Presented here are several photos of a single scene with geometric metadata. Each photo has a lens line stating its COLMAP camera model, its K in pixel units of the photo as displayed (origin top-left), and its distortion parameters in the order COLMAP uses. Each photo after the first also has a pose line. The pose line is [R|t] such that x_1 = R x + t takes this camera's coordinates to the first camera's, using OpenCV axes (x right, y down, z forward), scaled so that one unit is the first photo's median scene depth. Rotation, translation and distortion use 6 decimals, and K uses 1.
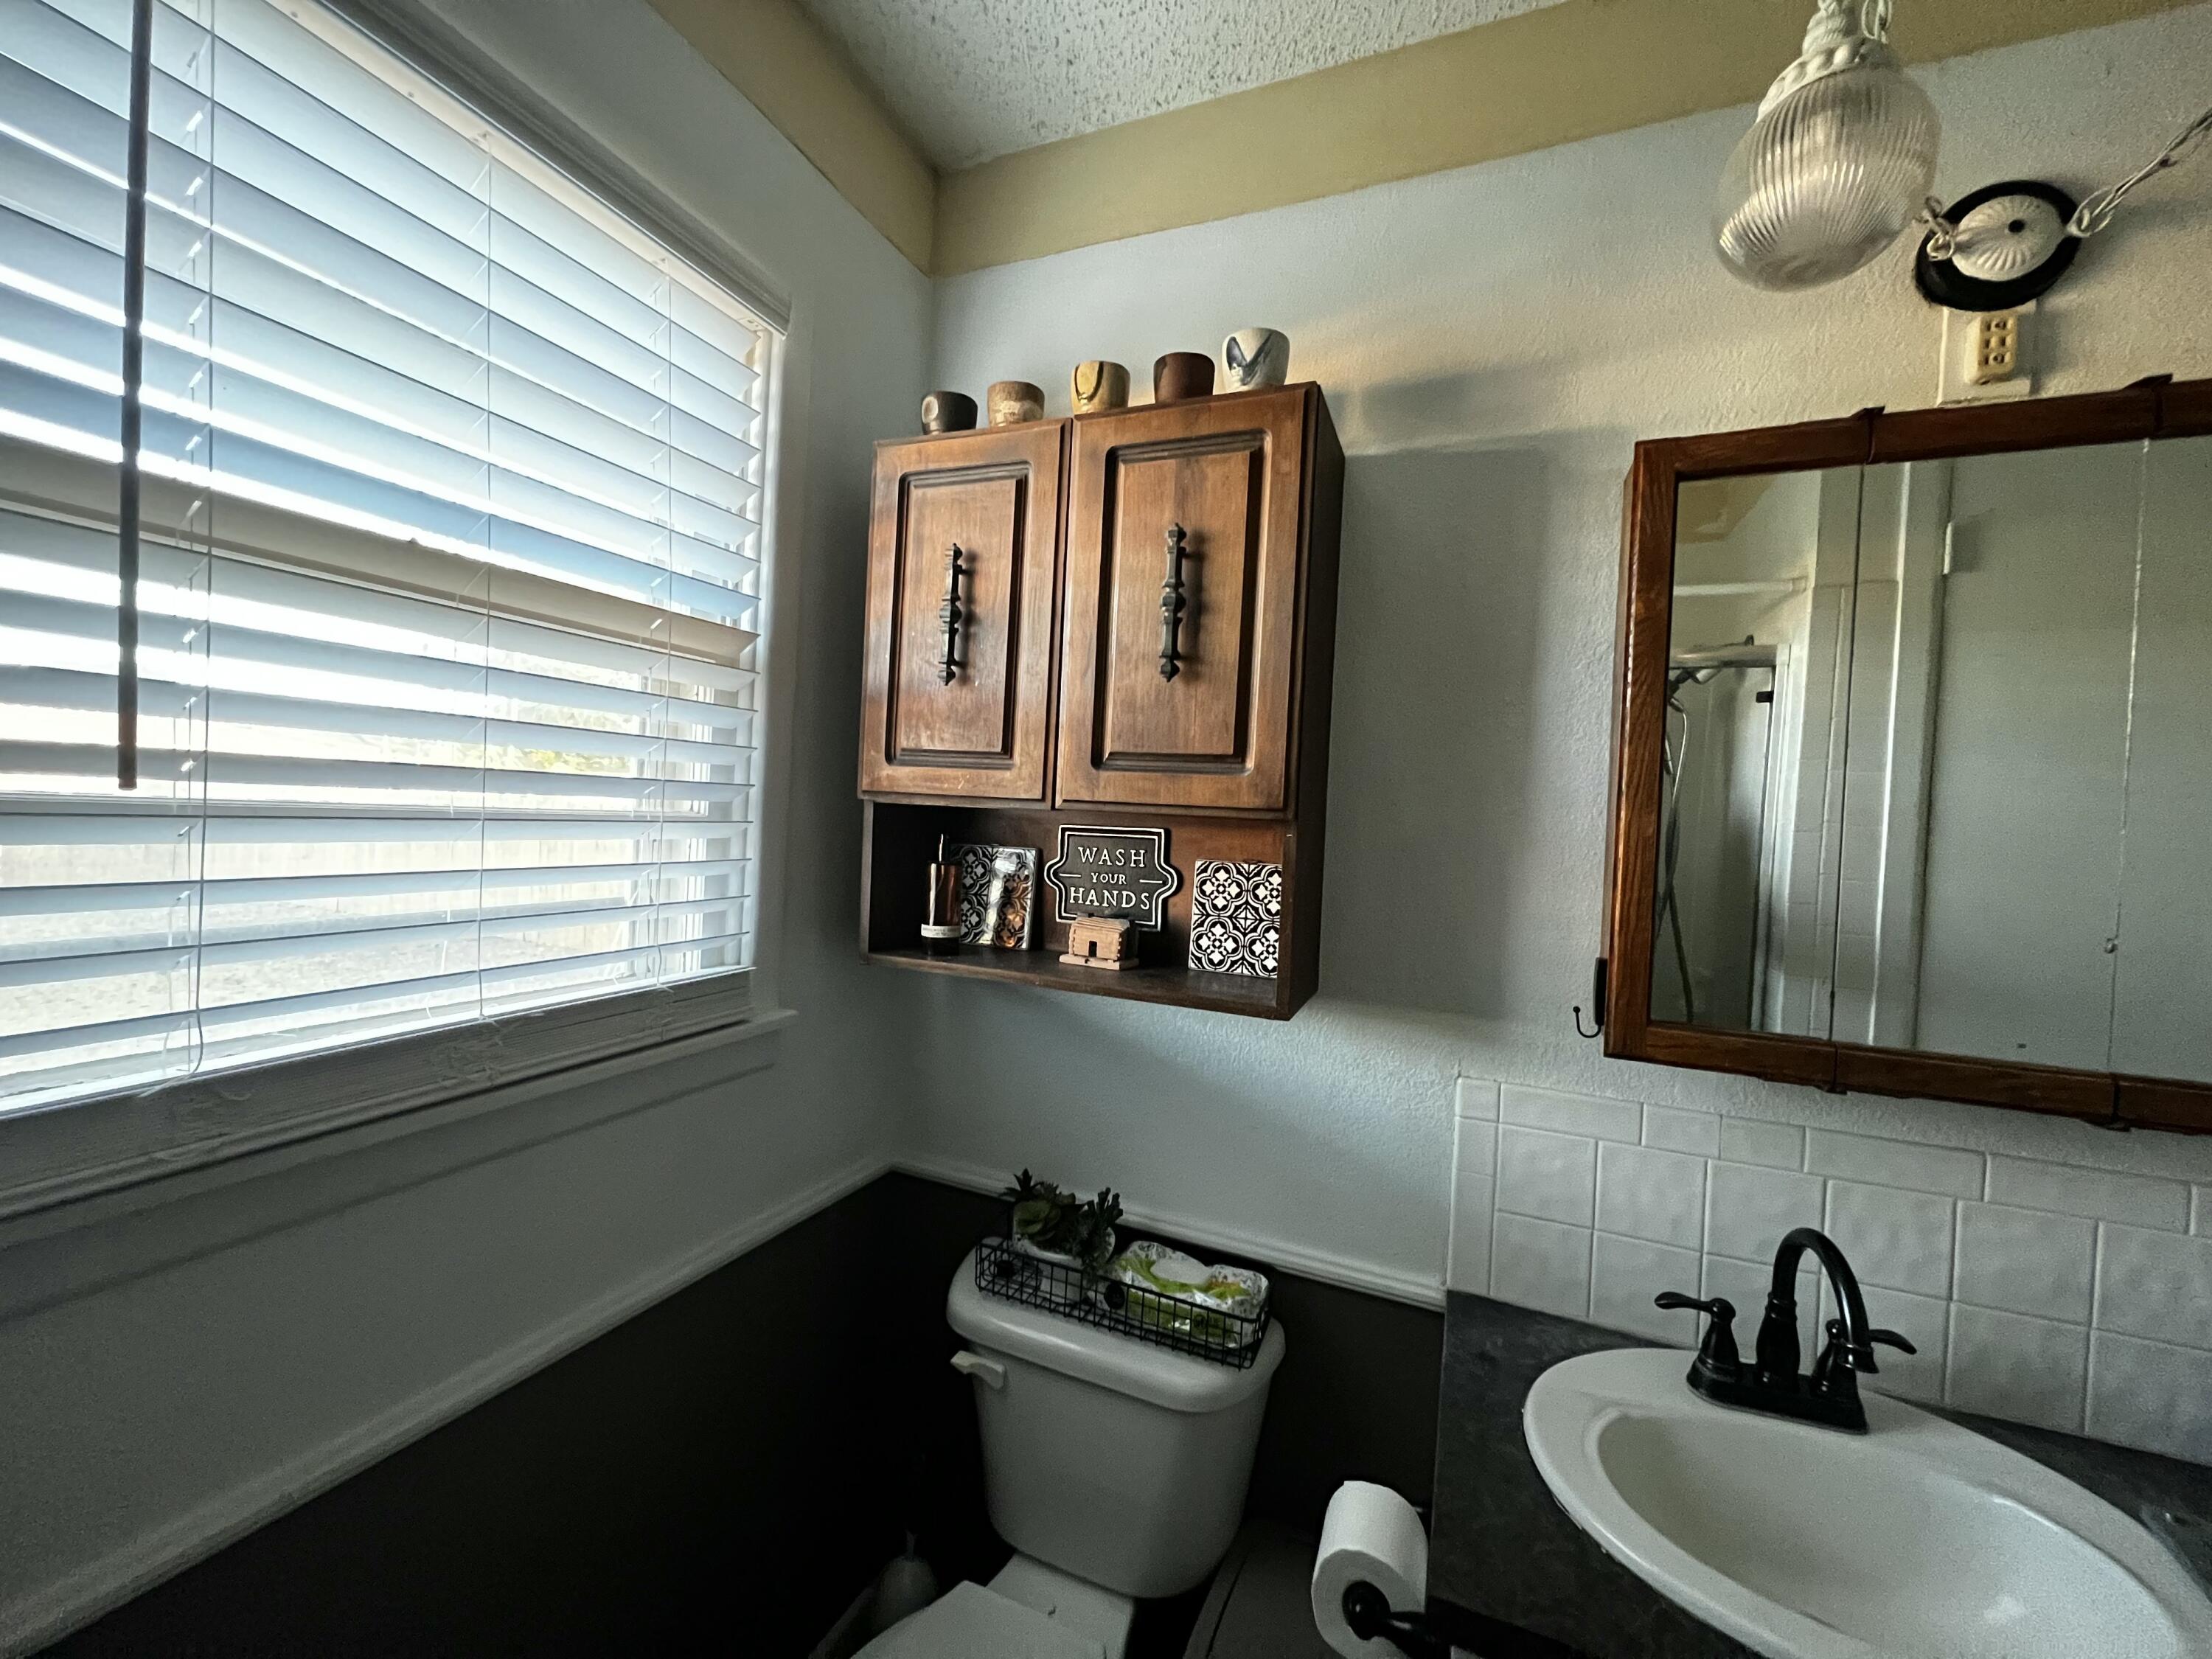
lens RADIAL K [[891.5, 0, 1106.0], [0, 891.5, 829.5], [0, 0, 1]] dist [-0.000375, -0.000083]
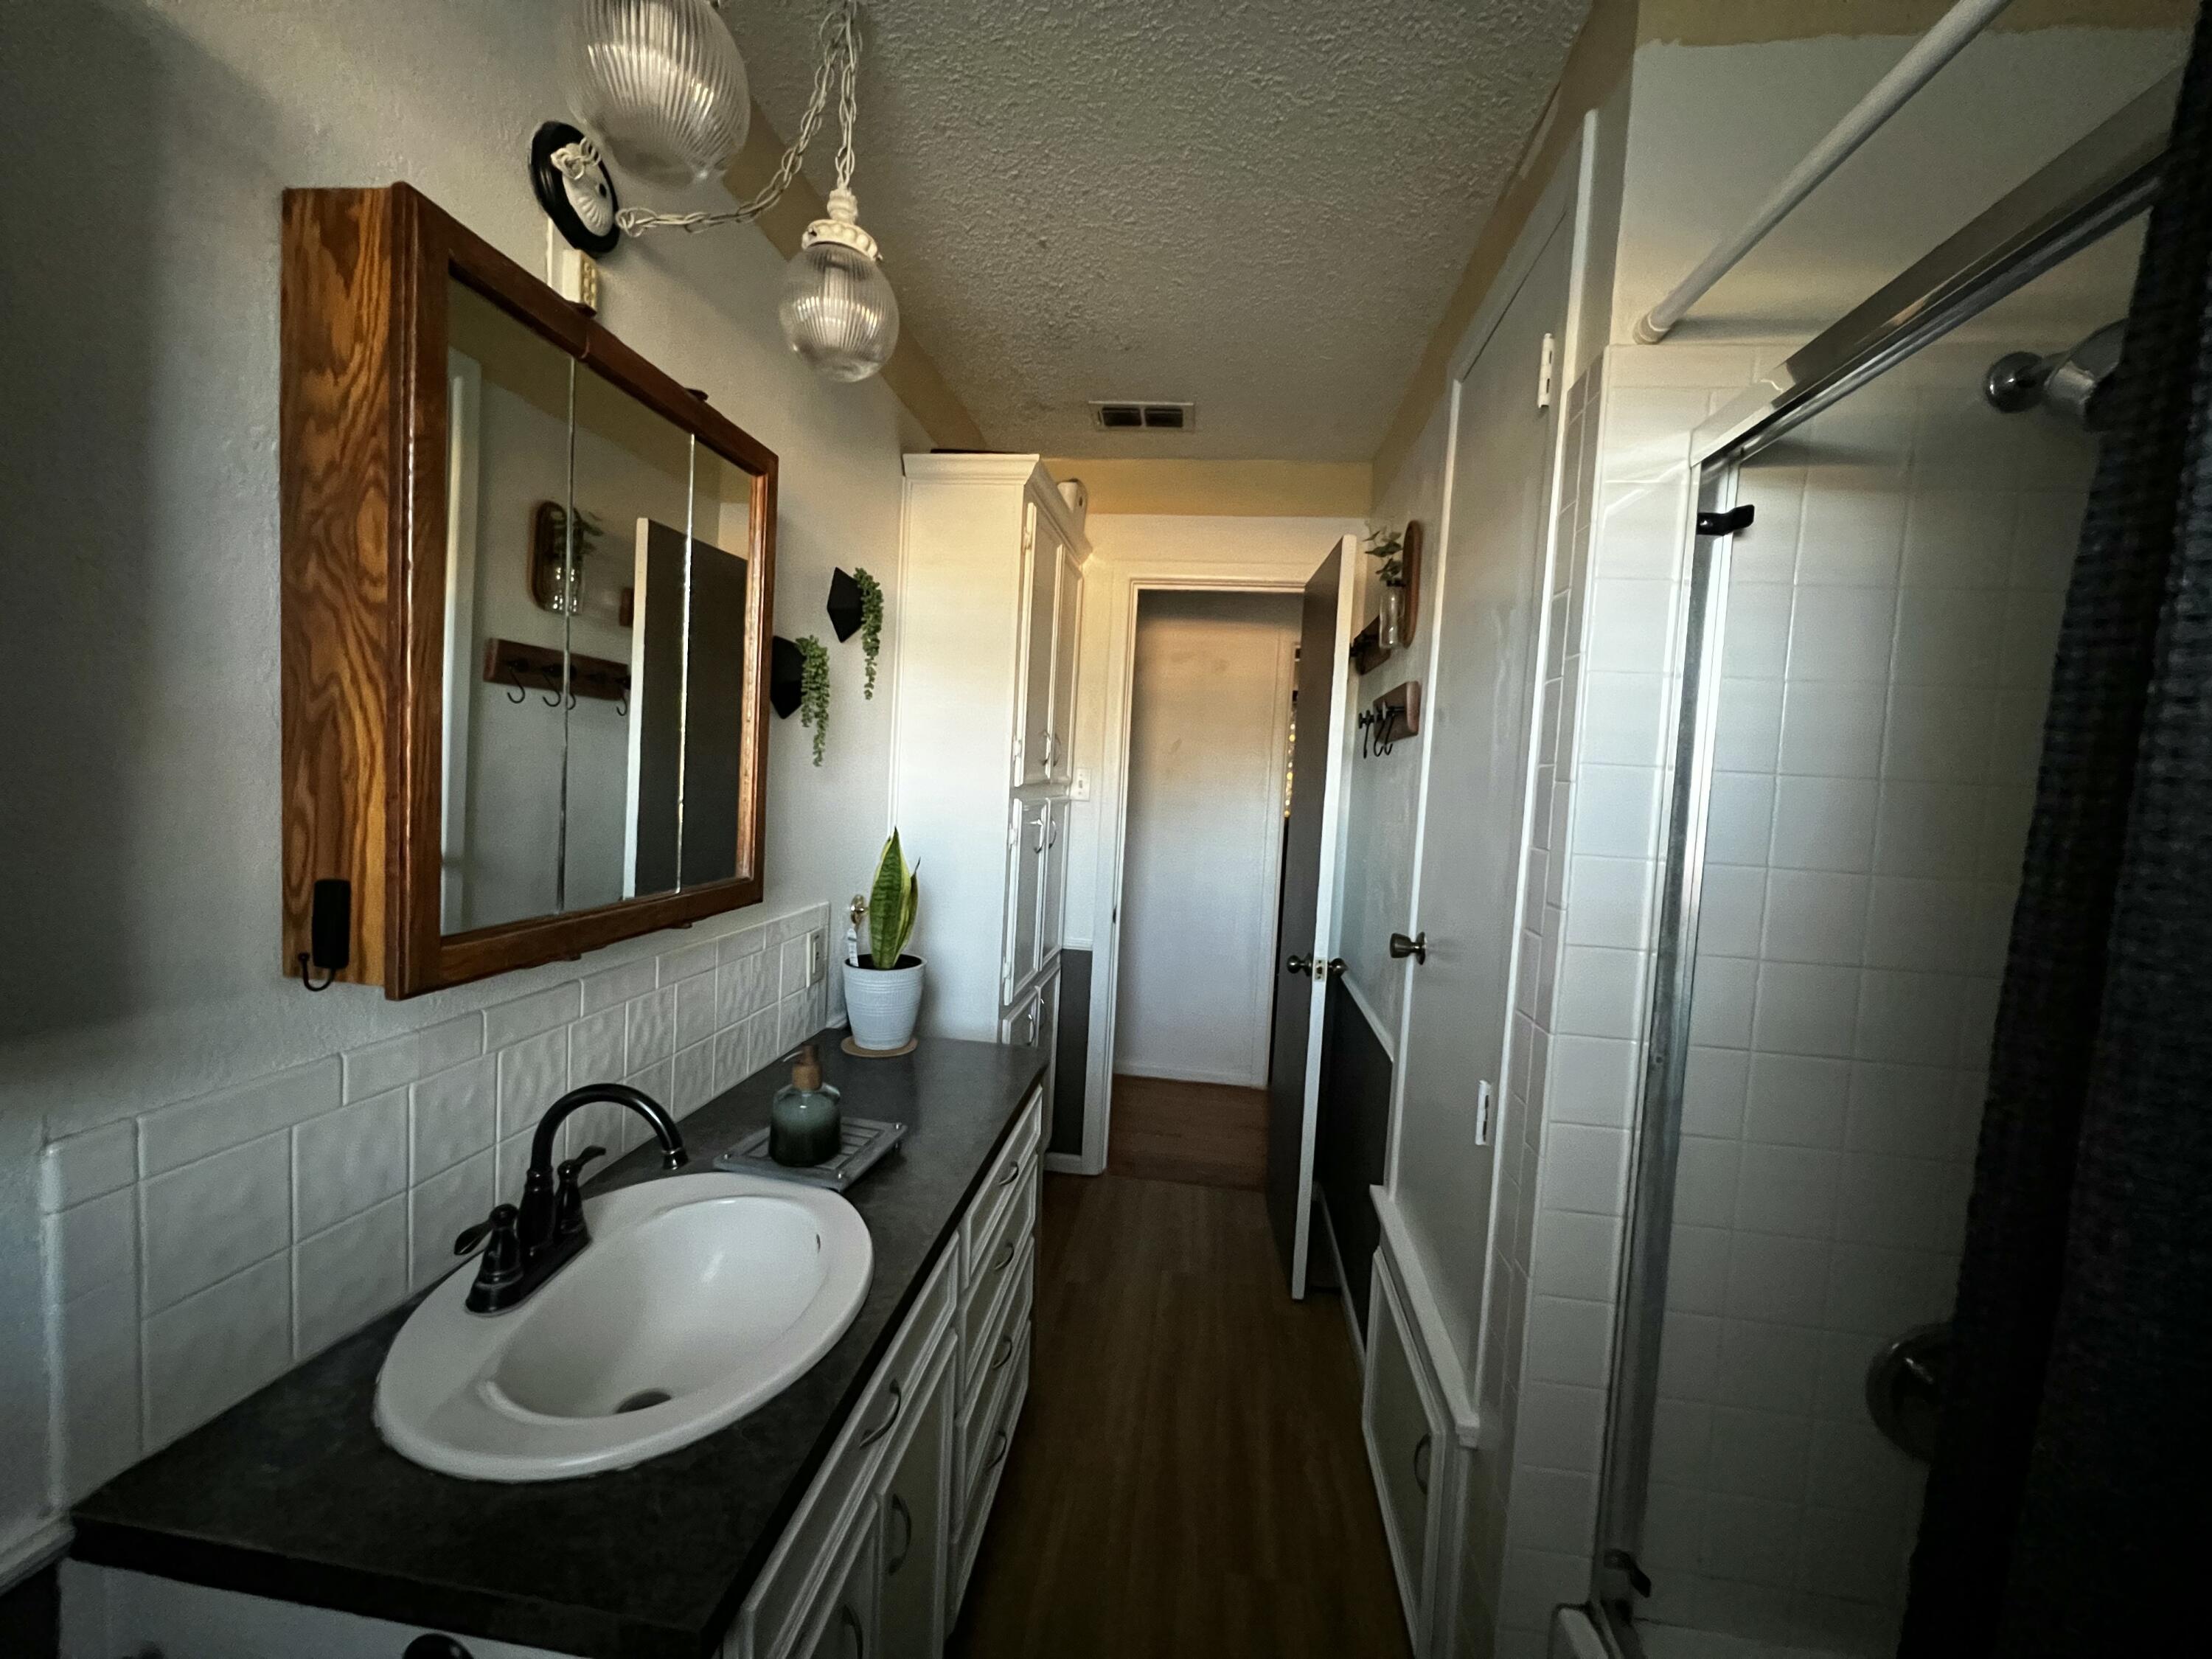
lens RADIAL K [[882.0, 0, 1101.4], [0, 882.0, 826.7], [0, 0, 1]] dist [-0.001646, 0.000346]
pose [[-0.265132, -0.118874, 0.956856, -0.337975], [-0.054331, 0.992636, 0.108265, -0.014057], [-0.962680, -0.023283, -0.269638, 0.650939]]
